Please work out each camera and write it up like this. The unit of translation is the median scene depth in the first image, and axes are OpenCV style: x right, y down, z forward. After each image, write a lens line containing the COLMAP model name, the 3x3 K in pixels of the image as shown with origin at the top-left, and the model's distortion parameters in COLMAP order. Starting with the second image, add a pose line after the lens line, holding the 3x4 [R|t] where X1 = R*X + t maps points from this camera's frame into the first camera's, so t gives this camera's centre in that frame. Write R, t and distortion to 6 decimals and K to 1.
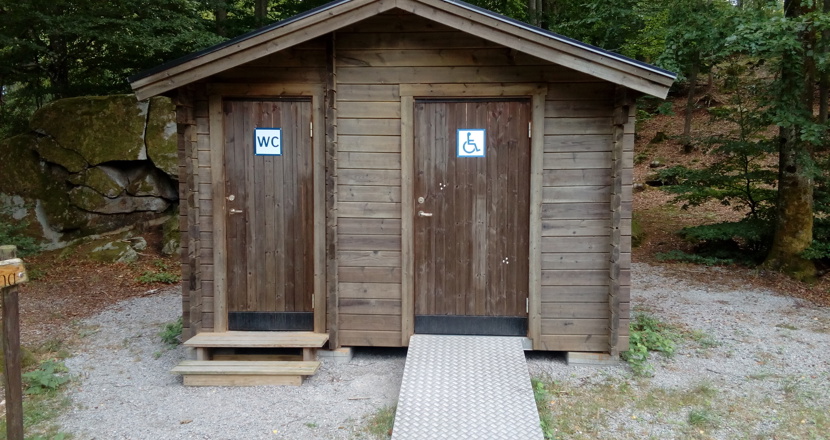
lens RADIAL K [[864.9, 0, 415.4], [0, 864.9, 220.5], [0, 0, 1]] dist [0.088206, 0.000000]
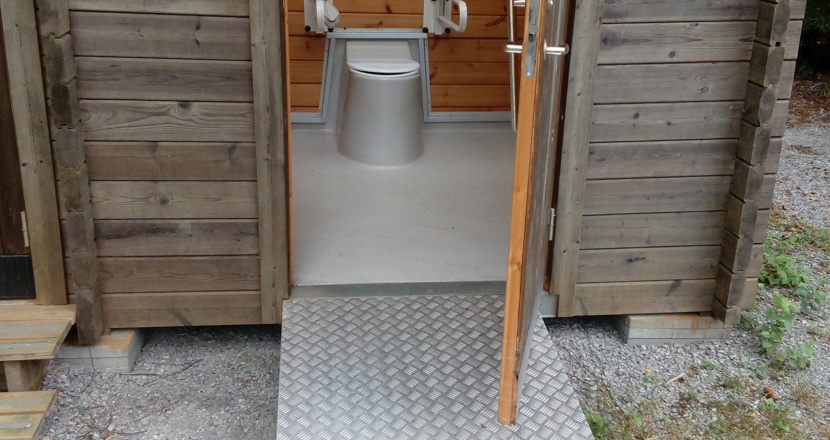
lens RADIAL K [[864.9, 0, 412.8], [0, 864.9, 222.0], [0, 0, 1]] dist [0.088206, 0.000000]
pose [[0.977326, -0.045248, 0.206848, -0.029448], [-0.017817, 0.955861, 0.293279, -0.029735], [-0.210989, -0.290314, 0.933382, 0.602840]]
